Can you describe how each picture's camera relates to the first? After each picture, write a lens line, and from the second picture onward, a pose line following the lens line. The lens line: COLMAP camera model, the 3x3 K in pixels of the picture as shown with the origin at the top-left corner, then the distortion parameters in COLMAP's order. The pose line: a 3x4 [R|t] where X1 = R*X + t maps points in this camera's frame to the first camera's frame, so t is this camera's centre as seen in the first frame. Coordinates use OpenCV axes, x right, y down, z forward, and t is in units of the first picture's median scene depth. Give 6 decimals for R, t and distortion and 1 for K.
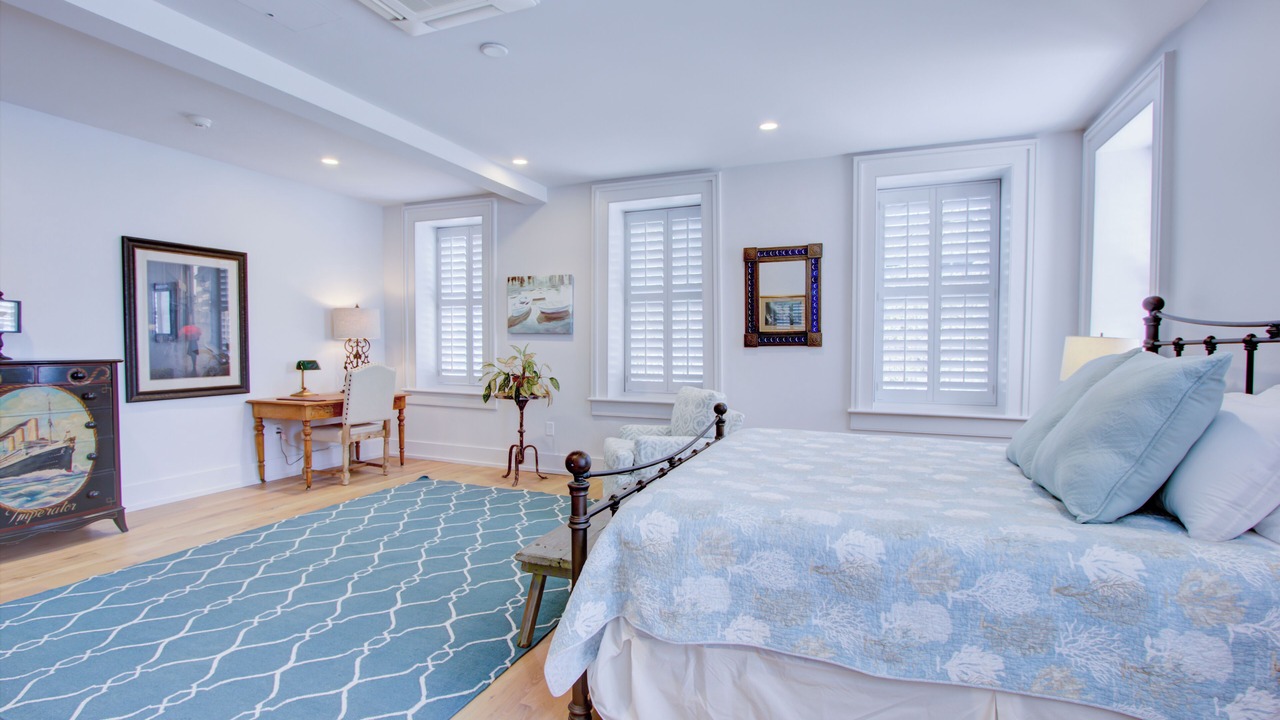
lens RADIAL K [[592.3, 0, 634.9], [0, 592.3, 361.9], [0, 0, 1]] dist [-0.025397, 0.004054]
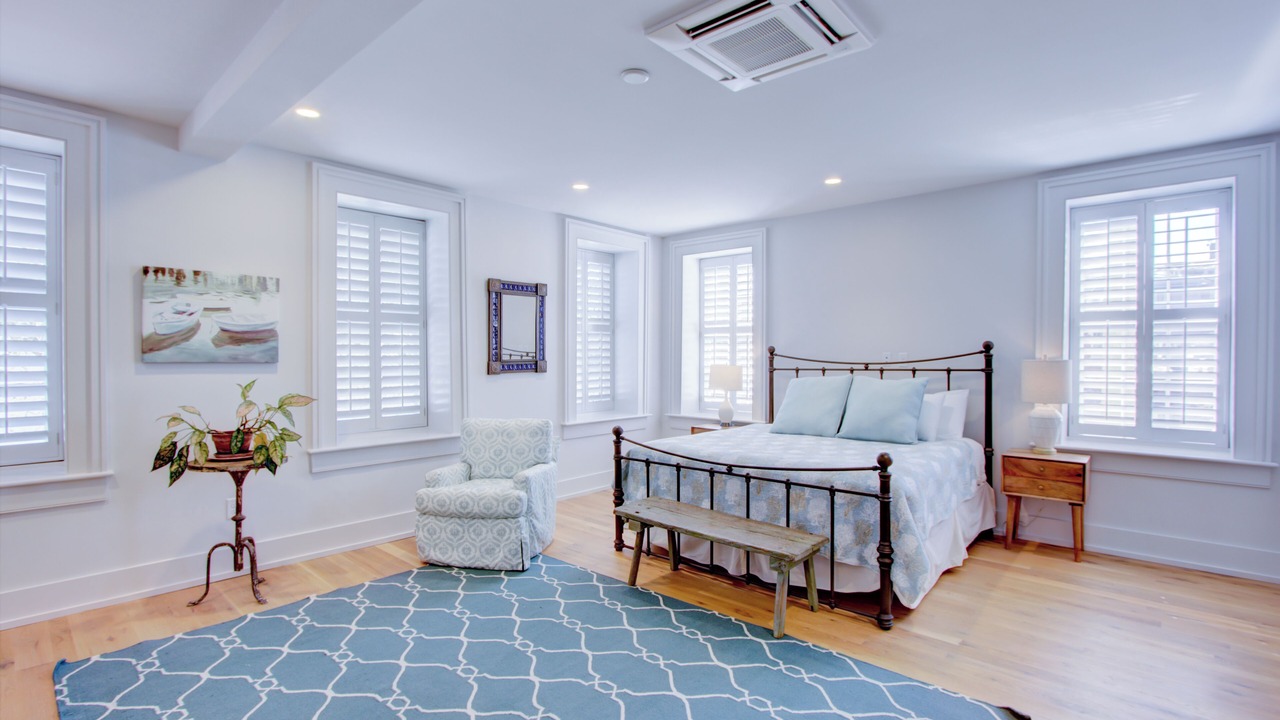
lens RADIAL K [[592.3, 0, 632.1], [0, 592.3, 364.2], [0, 0, 1]] dist [-0.025397, 0.004054]
pose [[0.344183, -0.017652, 0.938737, -0.632080], [0.028637, 0.999555, 0.008296, -0.041085], [-0.938466, 0.024027, 0.344536, 0.383157]]
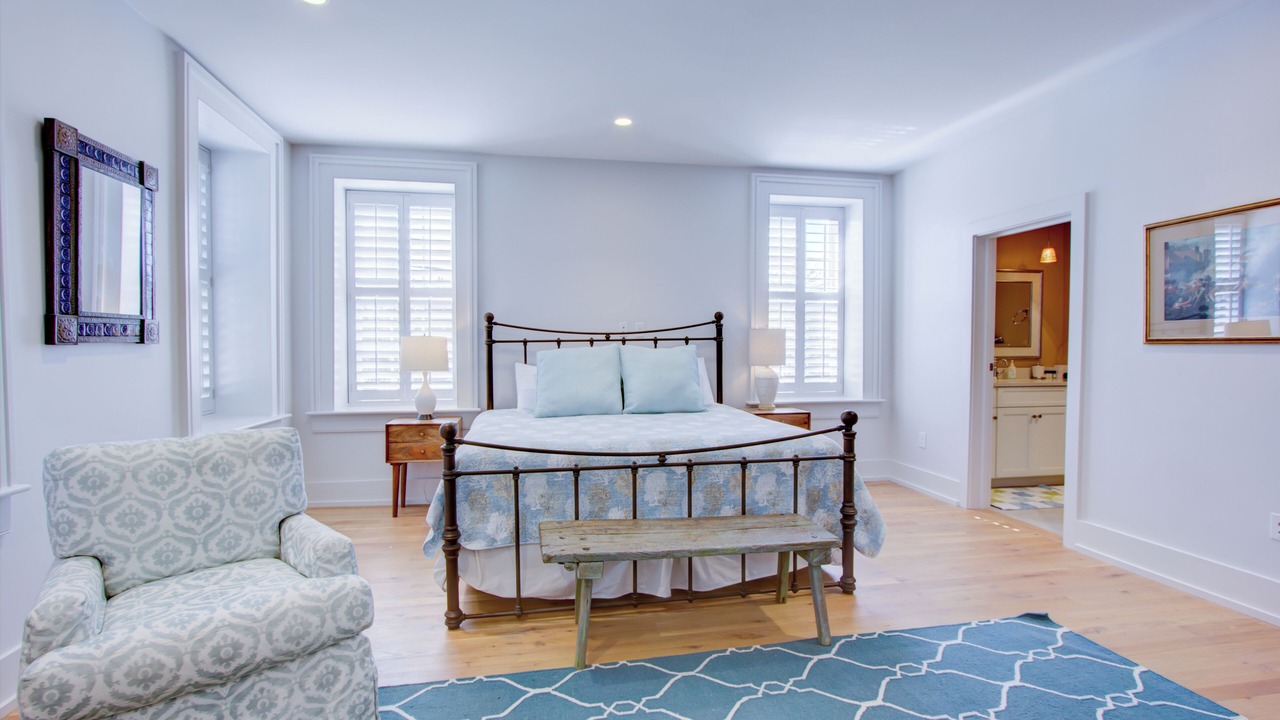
lens RADIAL K [[592.3, 0, 638.3], [0, 592.3, 362.4], [0, 0, 1]] dist [-0.025397, 0.004054]
pose [[-0.537293, -0.022575, 0.843093, -0.377492], [0.026009, 0.998723, 0.043317, -0.017490], [-0.842994, 0.045202, -0.536020, 0.795637]]
